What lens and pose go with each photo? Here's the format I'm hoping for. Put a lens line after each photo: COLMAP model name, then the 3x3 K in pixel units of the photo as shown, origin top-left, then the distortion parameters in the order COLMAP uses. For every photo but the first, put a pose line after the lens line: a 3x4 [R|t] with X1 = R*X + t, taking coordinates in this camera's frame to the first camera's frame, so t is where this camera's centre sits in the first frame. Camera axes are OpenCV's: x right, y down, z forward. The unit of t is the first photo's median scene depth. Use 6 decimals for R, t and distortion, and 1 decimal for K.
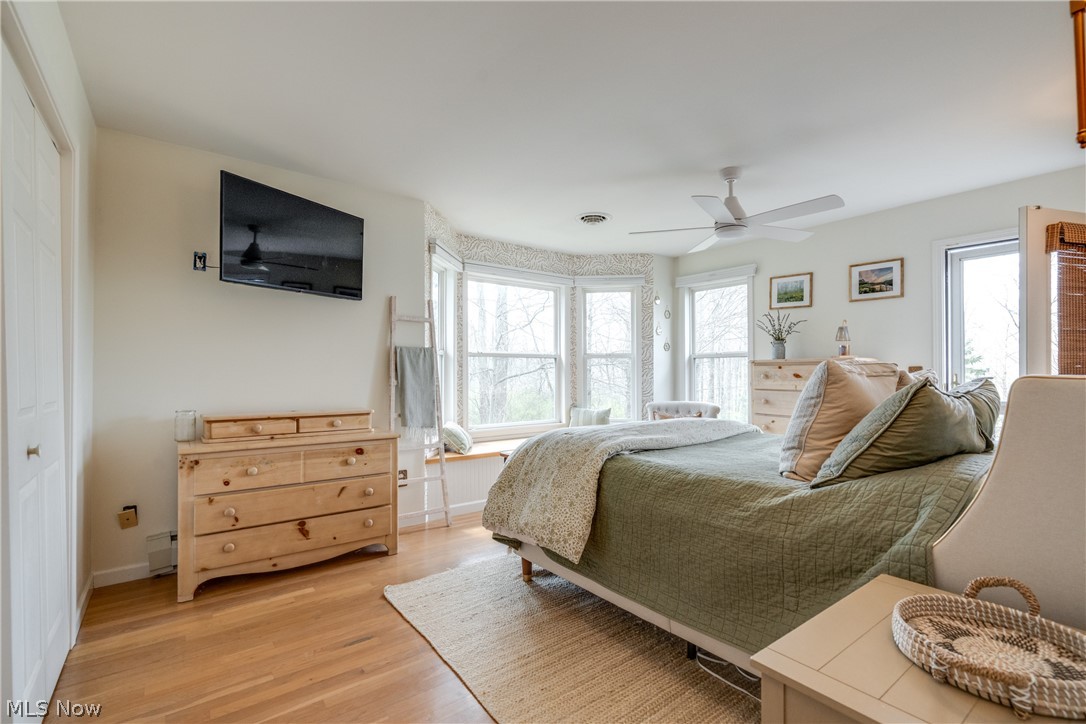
lens RADIAL K [[499.3, 0, 541.4], [0, 499.3, 370.4], [0, 0, 1]] dist [-0.003465, 0.000634]
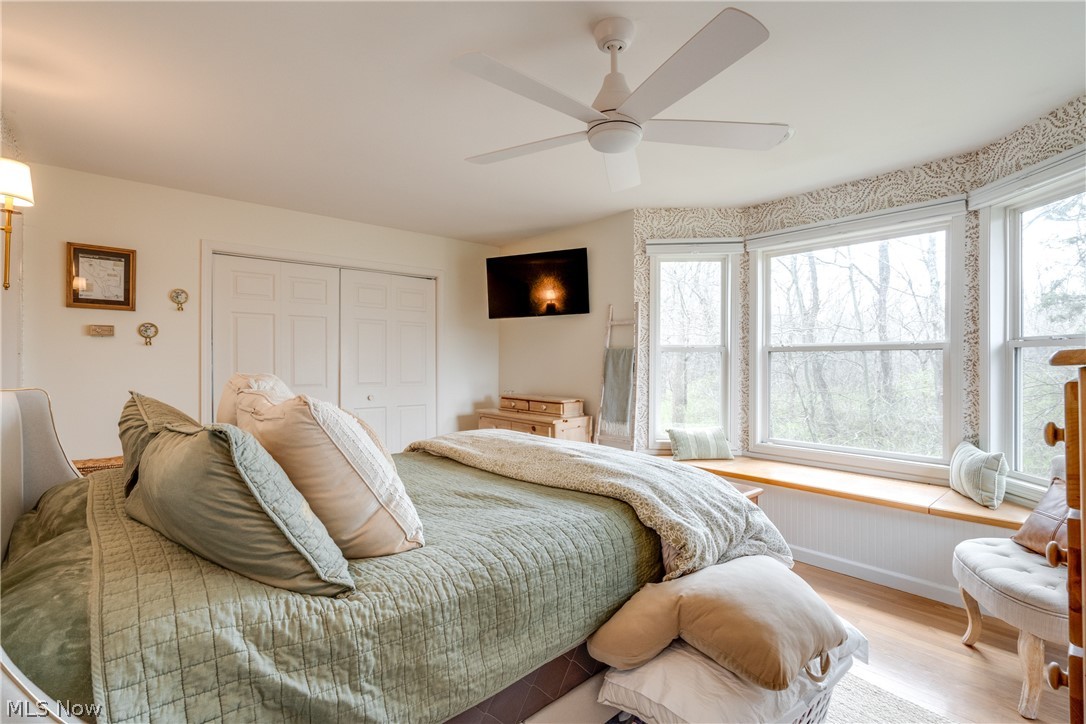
lens RADIAL K [[499.3, 0, 546.5], [0, 499.3, 361.5], [0, 0, 1]] dist [-0.003465, 0.000634]
pose [[0.063807, 0.002261, -0.997960, 0.710846], [0.003525, 0.999991, 0.002491, -0.018538], [0.997956, -0.003677, 0.063798, 0.664145]]
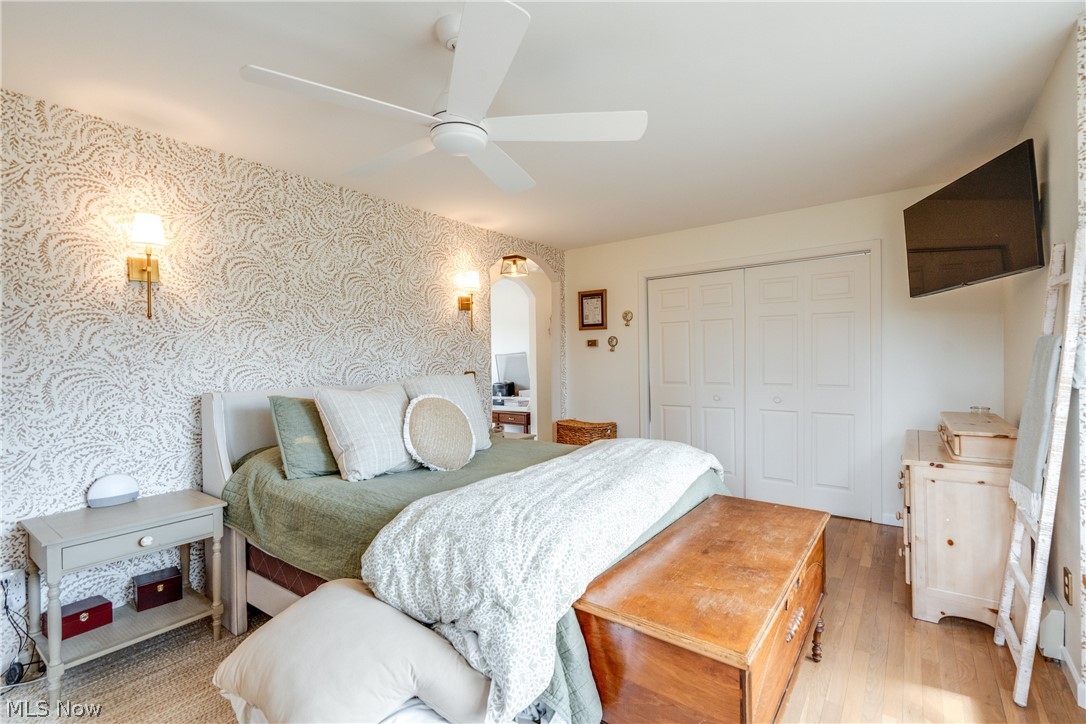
lens RADIAL K [[499.3, 0, 554.1], [0, 499.3, 363.6], [0, 0, 1]] dist [-0.003465, 0.000634]
pose [[-0.954415, 0.027049, -0.297256, 0.345467], [0.028009, 0.999607, 0.001029, -0.020559], [0.297167, -0.007344, -0.954797, 1.198301]]
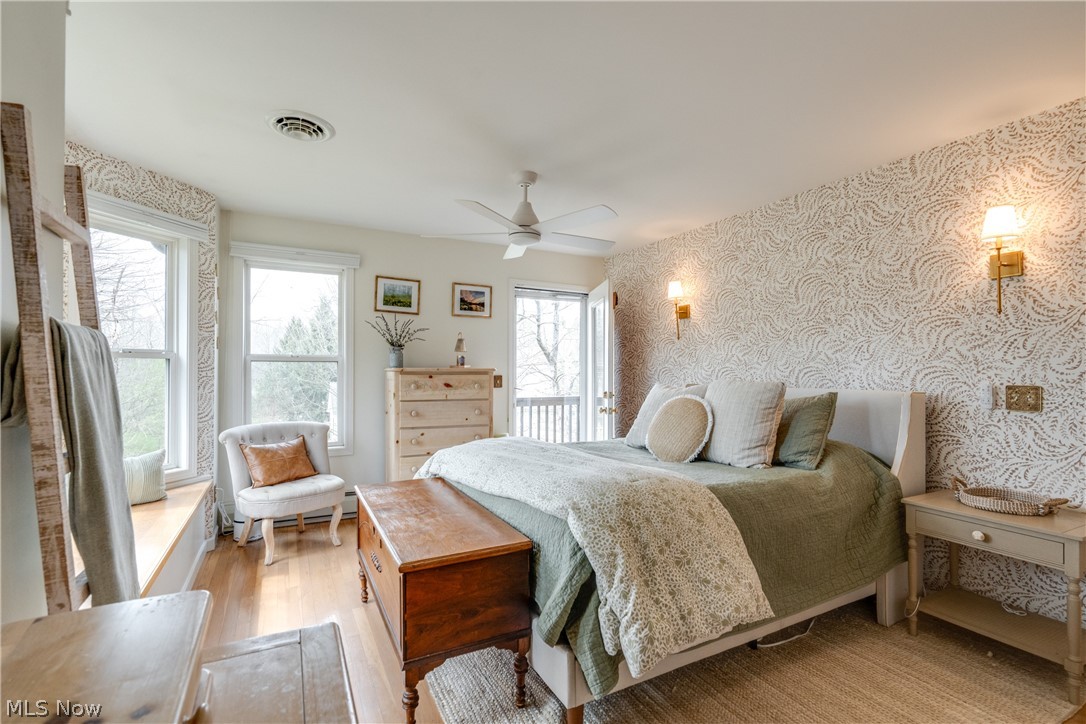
lens RADIAL K [[499.3, 0, 546.6], [0, 499.3, 365.1], [0, 0, 1]] dist [-0.003465, 0.000634]
pose [[0.159323, 0.010269, 0.987173, -0.425593], [-0.008572, 0.999923, -0.009019, -0.021338], [-0.987189, -0.007026, 0.159399, 0.620703]]
